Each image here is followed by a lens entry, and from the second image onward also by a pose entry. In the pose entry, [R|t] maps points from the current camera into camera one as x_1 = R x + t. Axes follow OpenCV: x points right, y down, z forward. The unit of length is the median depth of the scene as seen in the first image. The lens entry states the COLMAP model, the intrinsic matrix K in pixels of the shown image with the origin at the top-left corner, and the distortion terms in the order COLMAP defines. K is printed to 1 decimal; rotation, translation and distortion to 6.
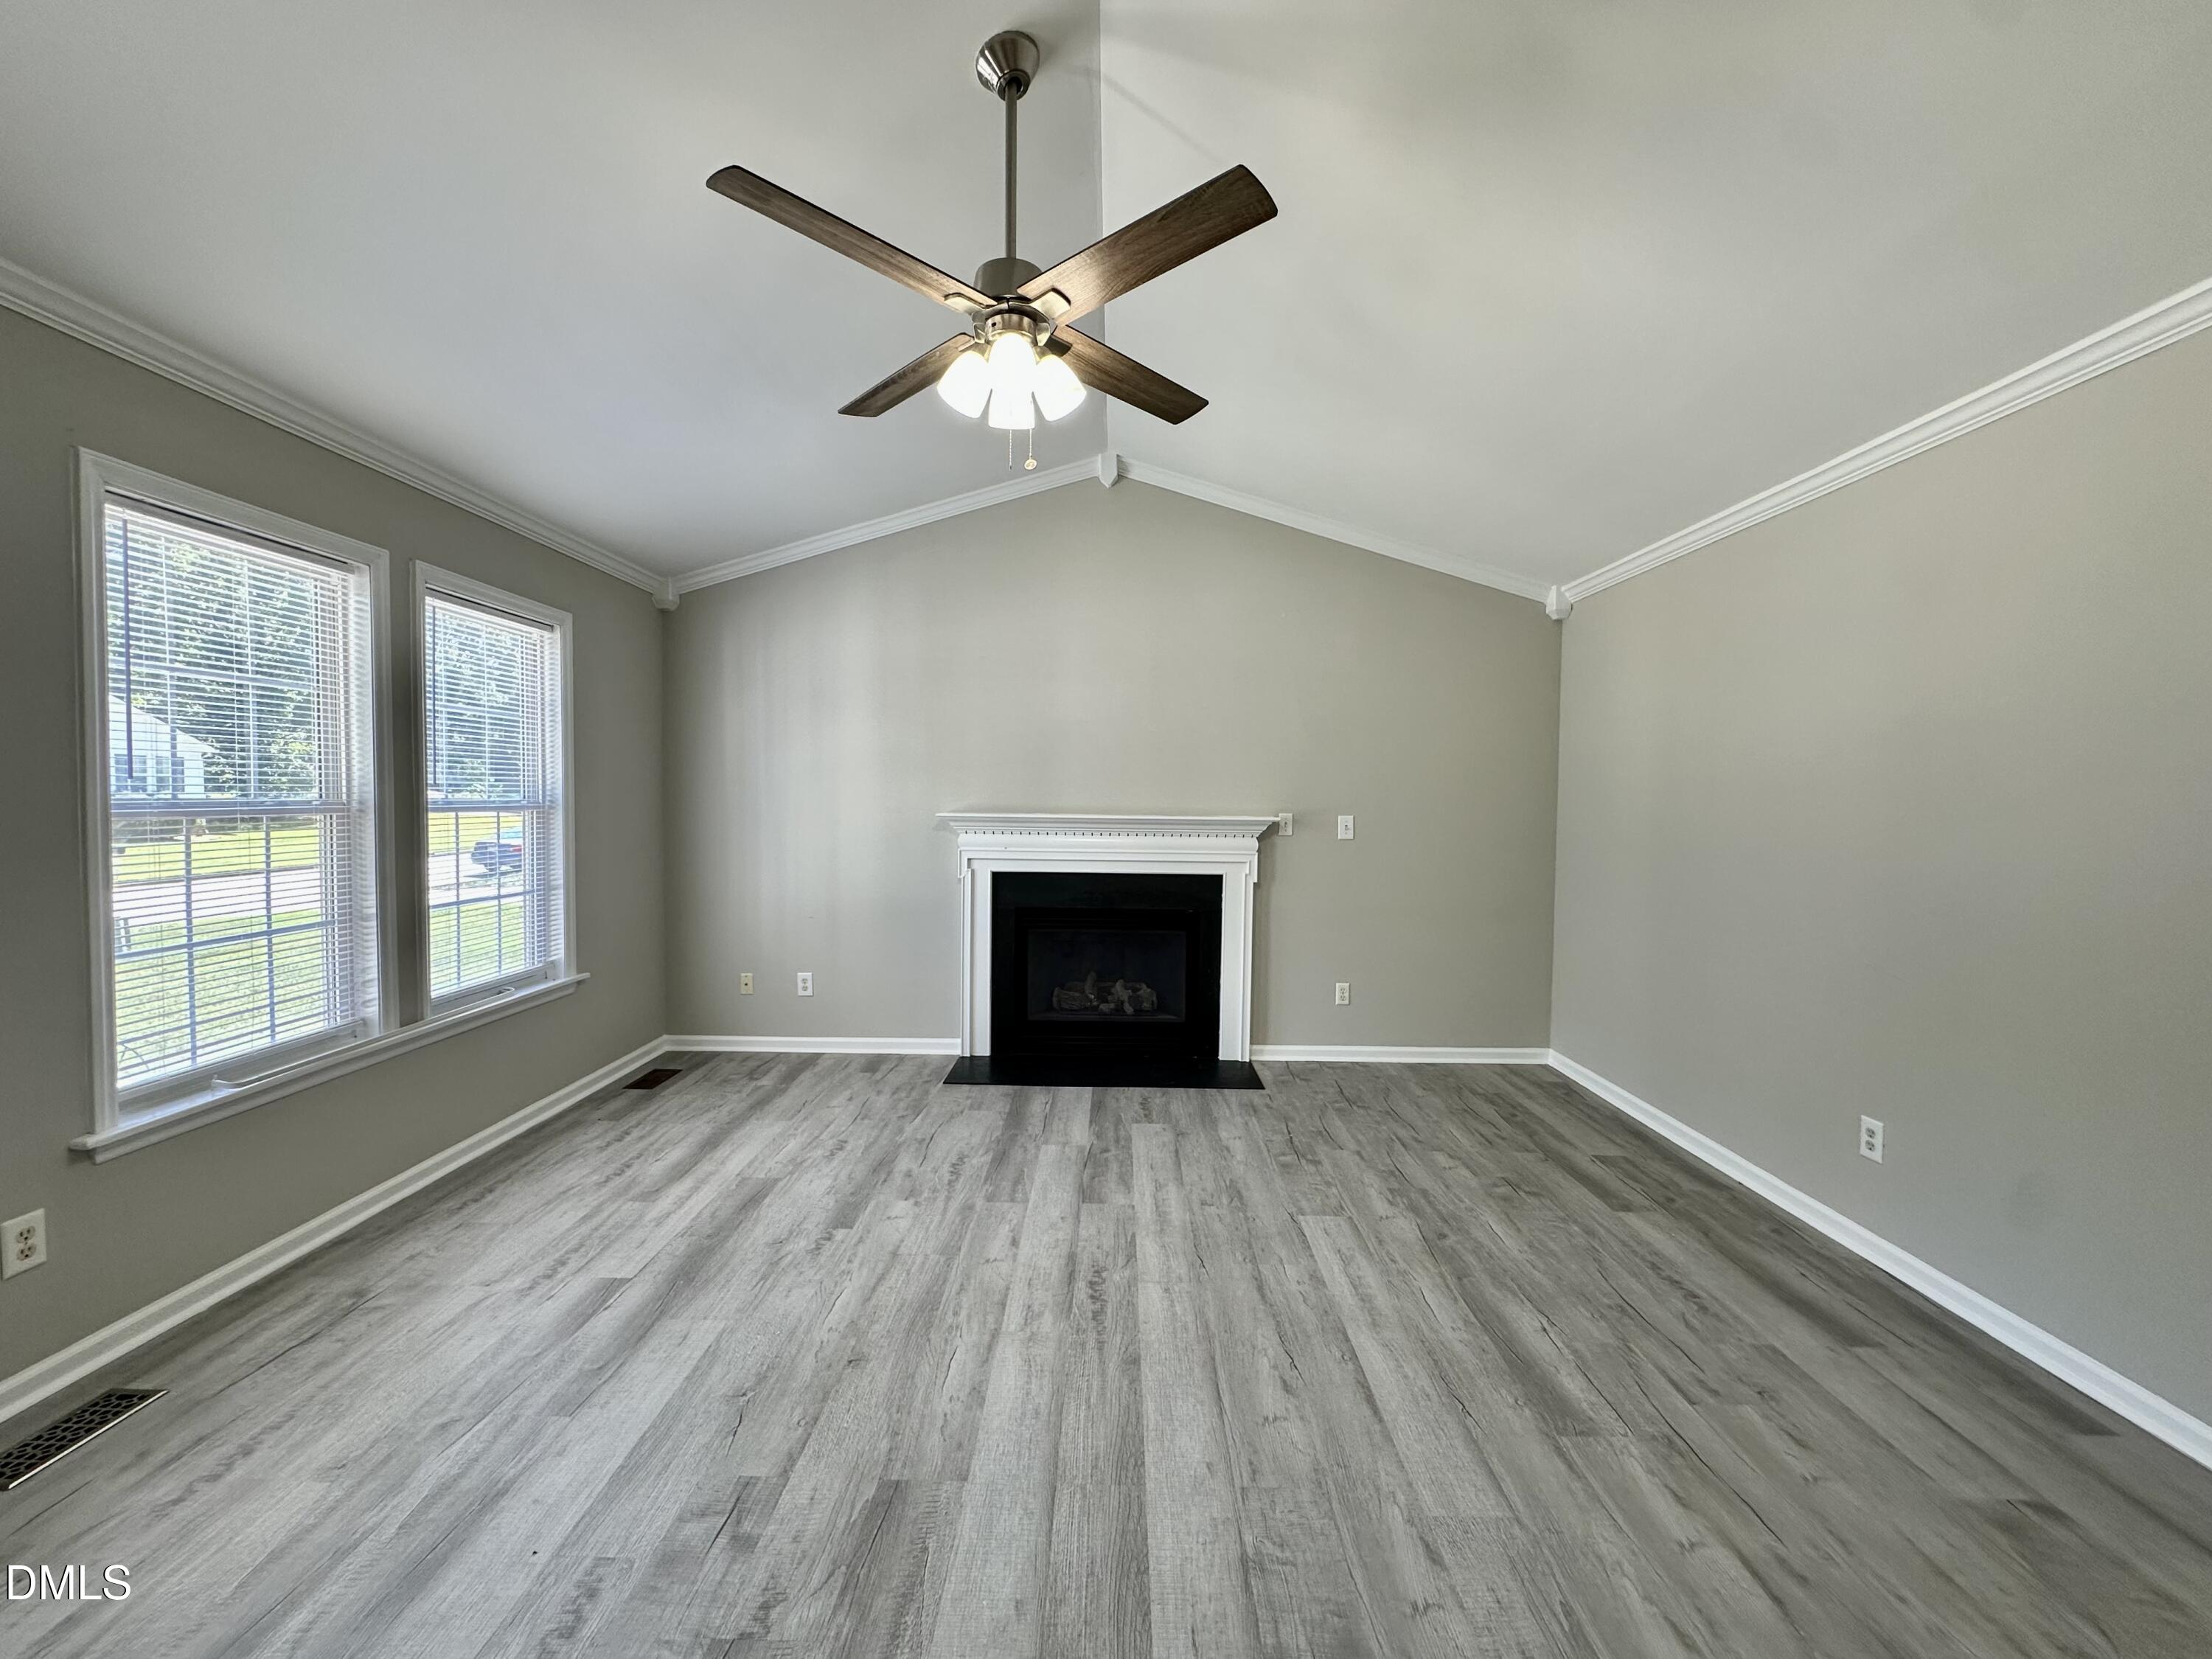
lens RADIAL K [[883.0, 0, 1109.0], [0, 883.0, 824.8], [0, 0, 1]] dist [-0.002363, 0.001134]
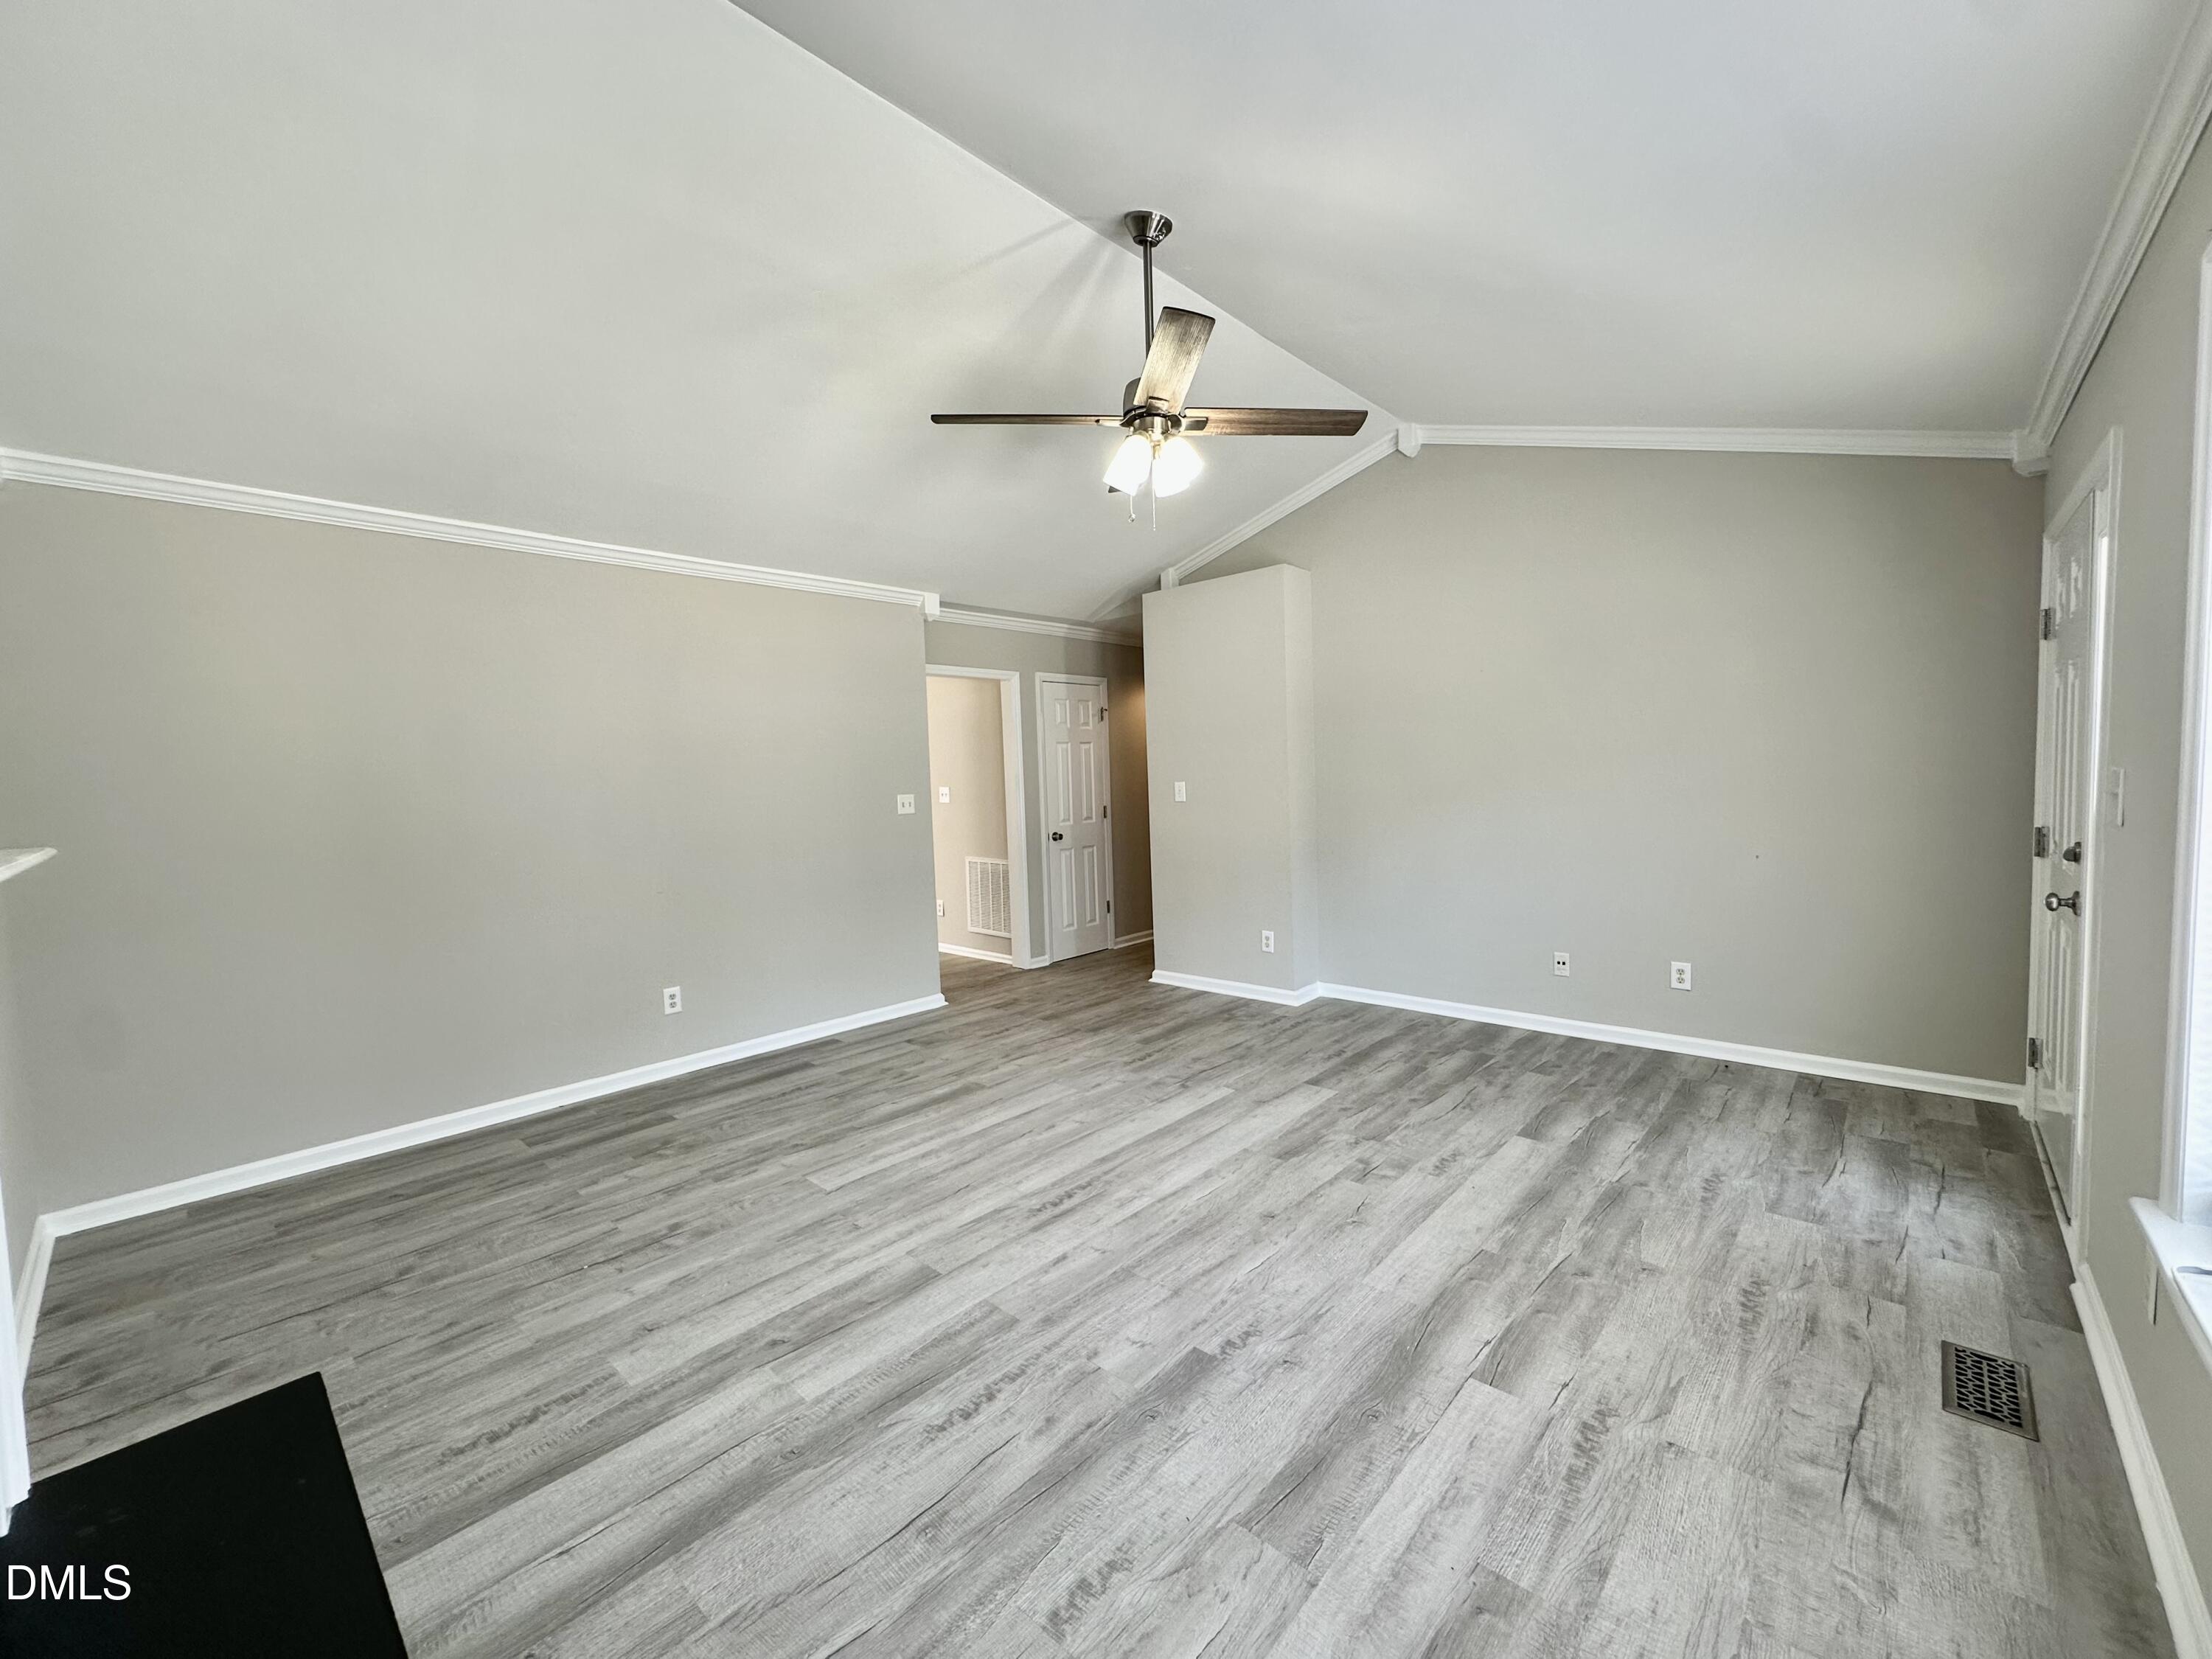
lens RADIAL K [[883.0, 0, 1103.1], [0, 883.0, 820.9], [0, 0, 1]] dist [-0.002363, 0.001134]
pose [[-0.739882, -0.021121, 0.672405, -0.749031], [0.043704, 0.995887, 0.079371, -0.052450], [-0.671315, 0.088112, -0.735916, 1.608948]]
